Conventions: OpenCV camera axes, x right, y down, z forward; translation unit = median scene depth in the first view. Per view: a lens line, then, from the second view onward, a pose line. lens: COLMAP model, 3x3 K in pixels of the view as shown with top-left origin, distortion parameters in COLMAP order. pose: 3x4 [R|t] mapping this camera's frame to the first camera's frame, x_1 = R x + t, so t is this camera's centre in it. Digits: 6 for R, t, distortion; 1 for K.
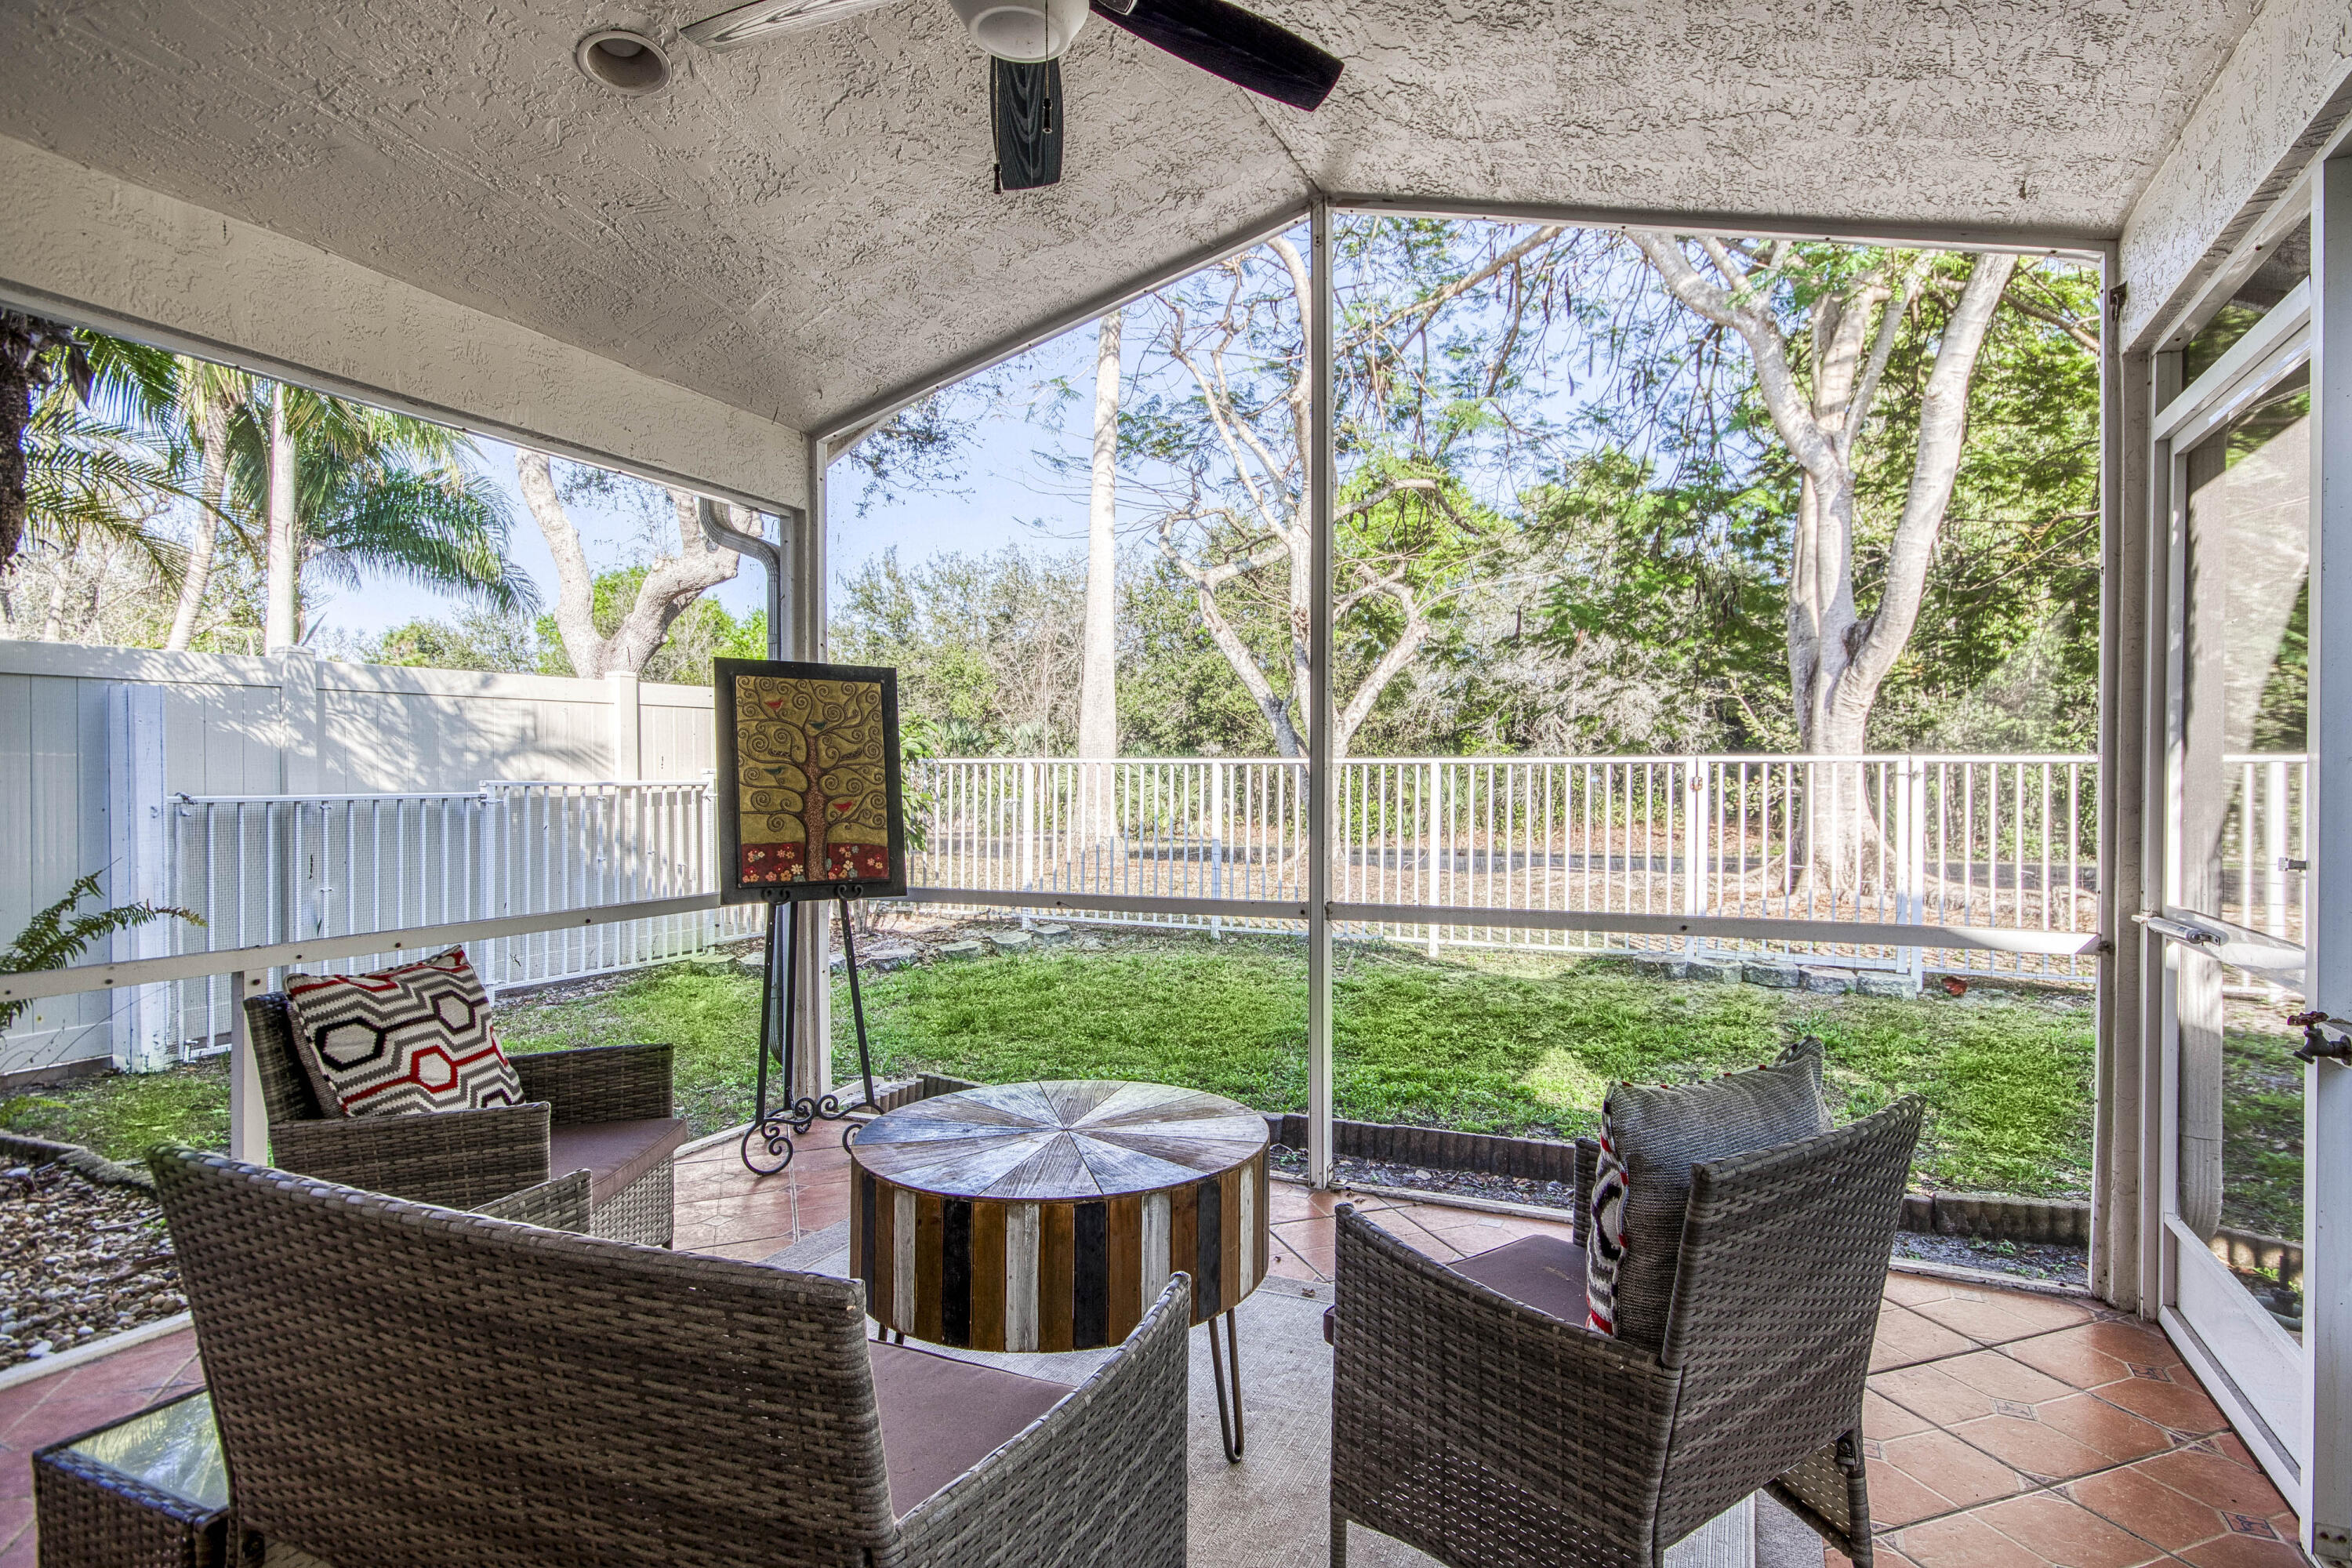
lens RADIAL K [[1206.7, 0, 1238.3], [0, 1206.7, 783.5], [0, 0, 1]] dist [0.000436, 0.000258]
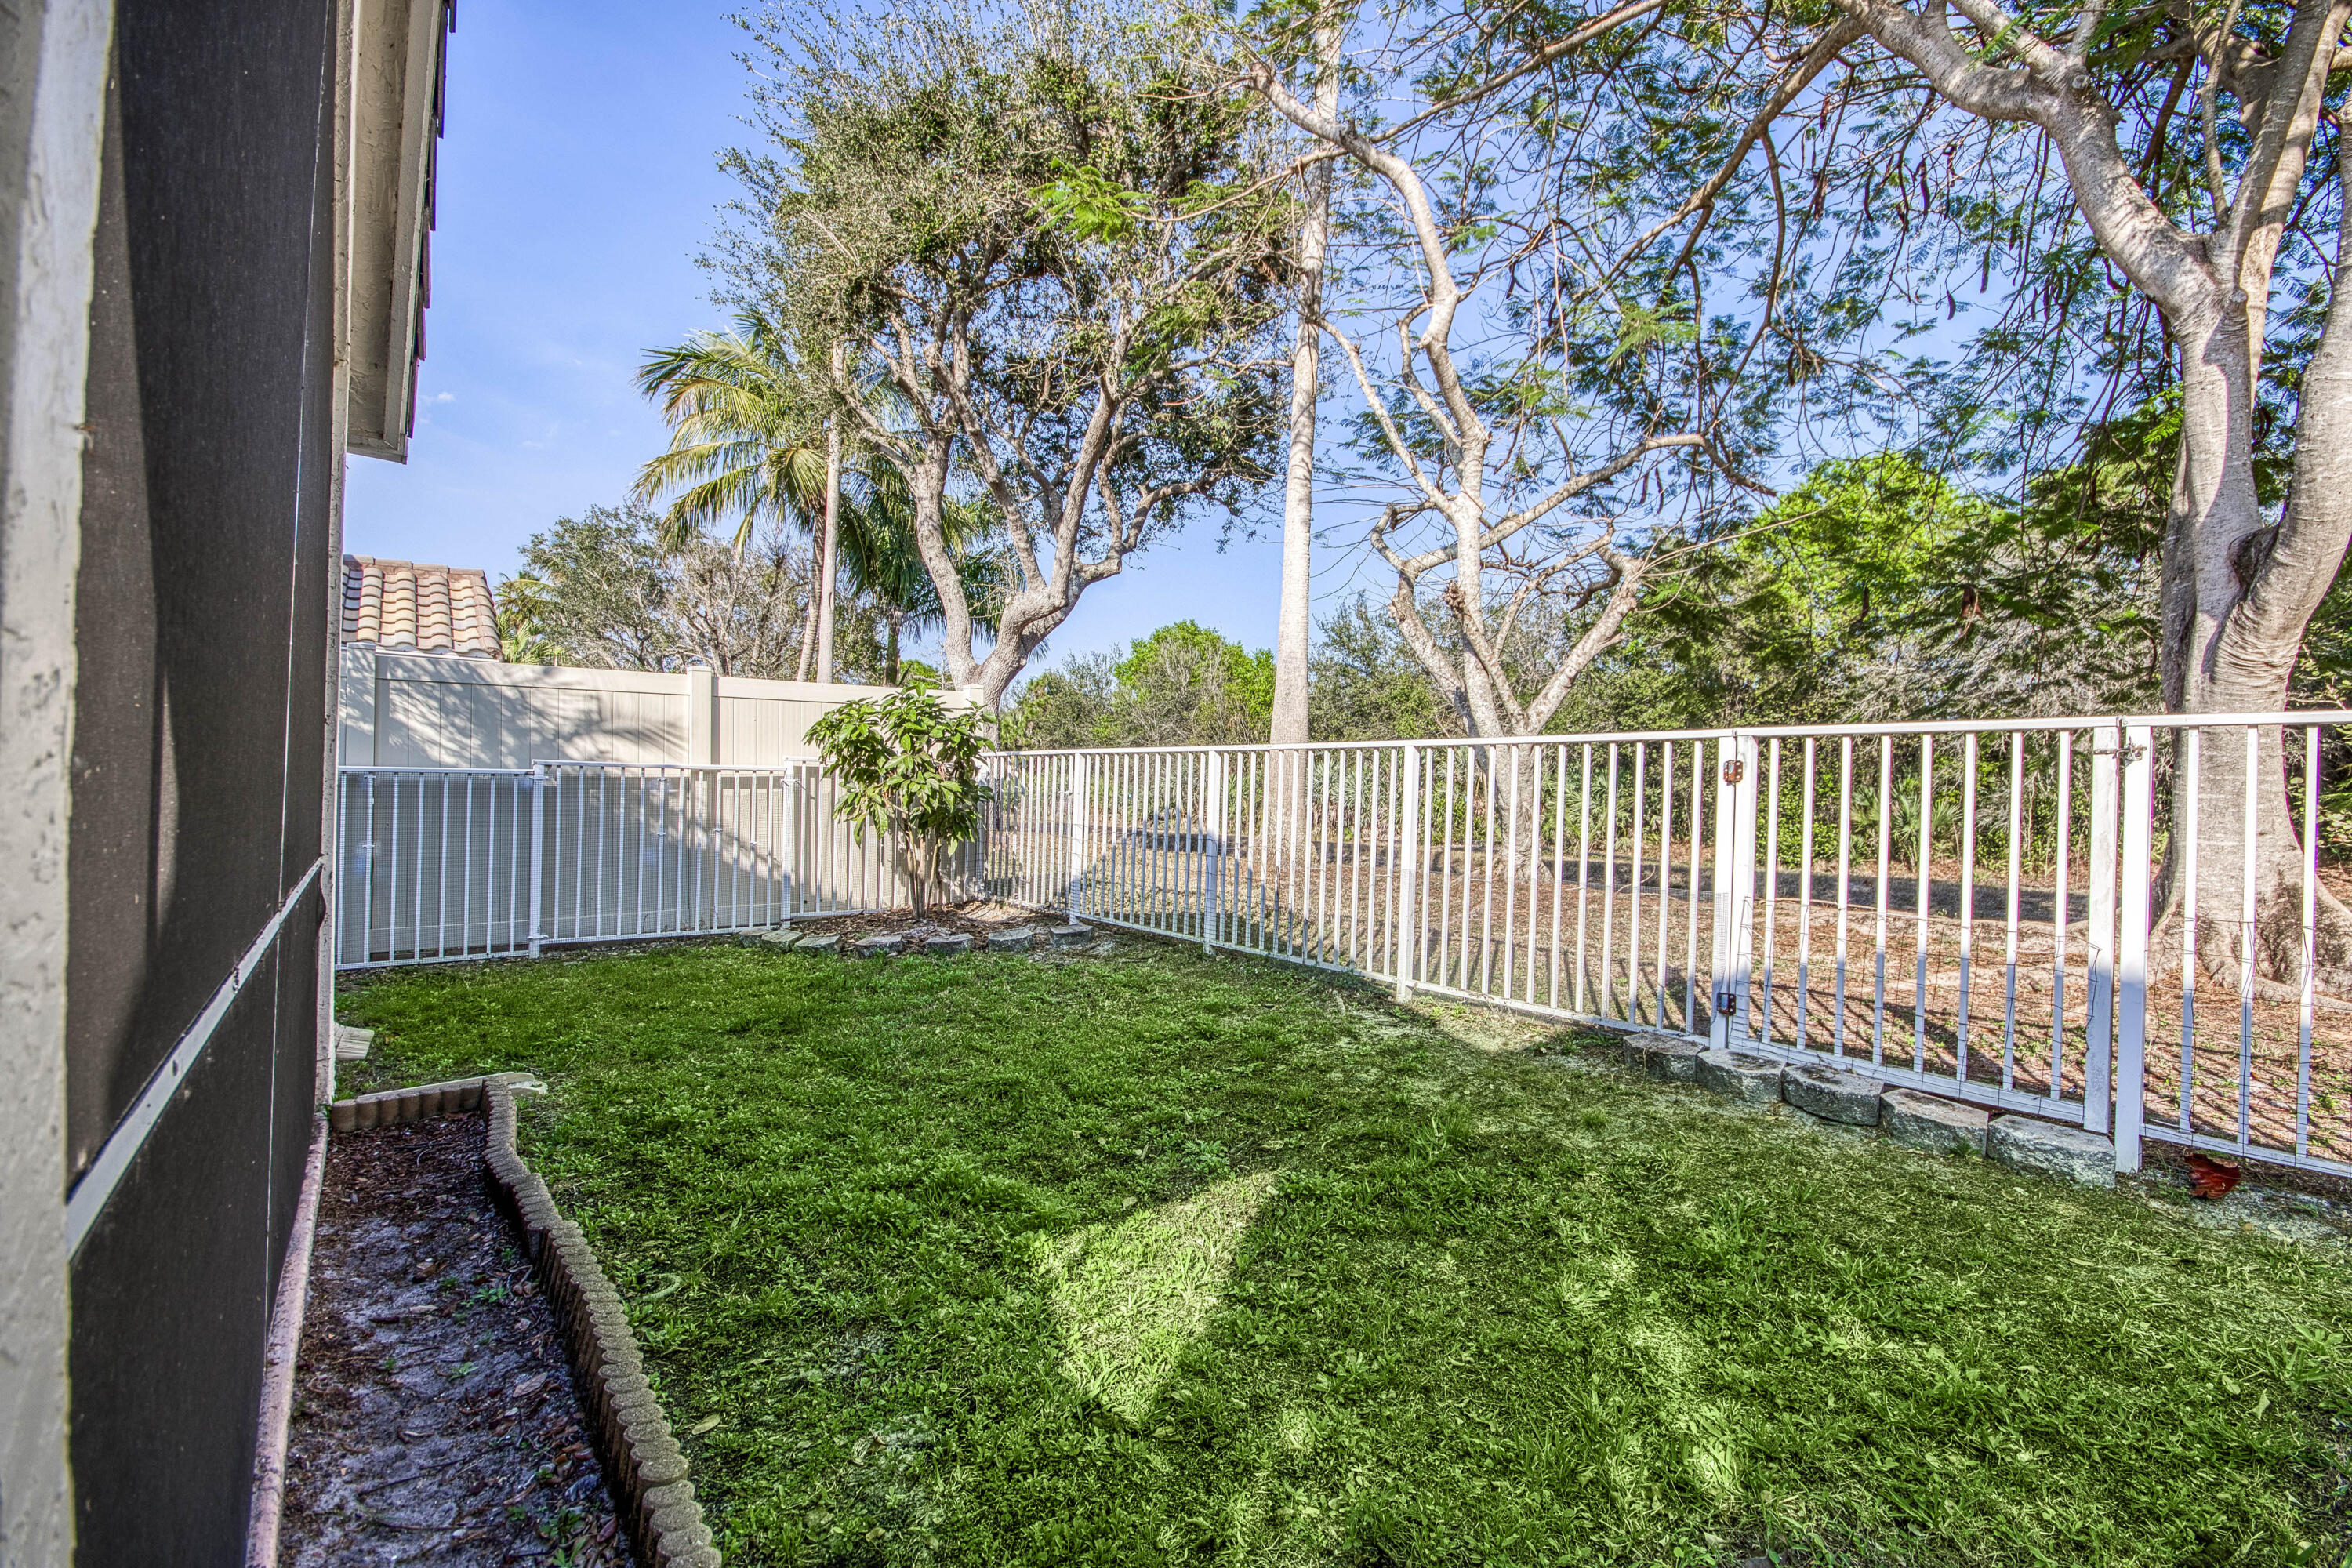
lens RADIAL K [[1052.2, 0, 1227.3], [0, 1052.2, 779.6], [0, 0, 1]] dist [-0.000515, -0.000265]
pose [[0.895685, 0.012420, -0.444516, 0.418032], [-0.022333, 0.999605, -0.017069, 0.021969], [0.444128, 0.025216, 0.895608, 0.428182]]
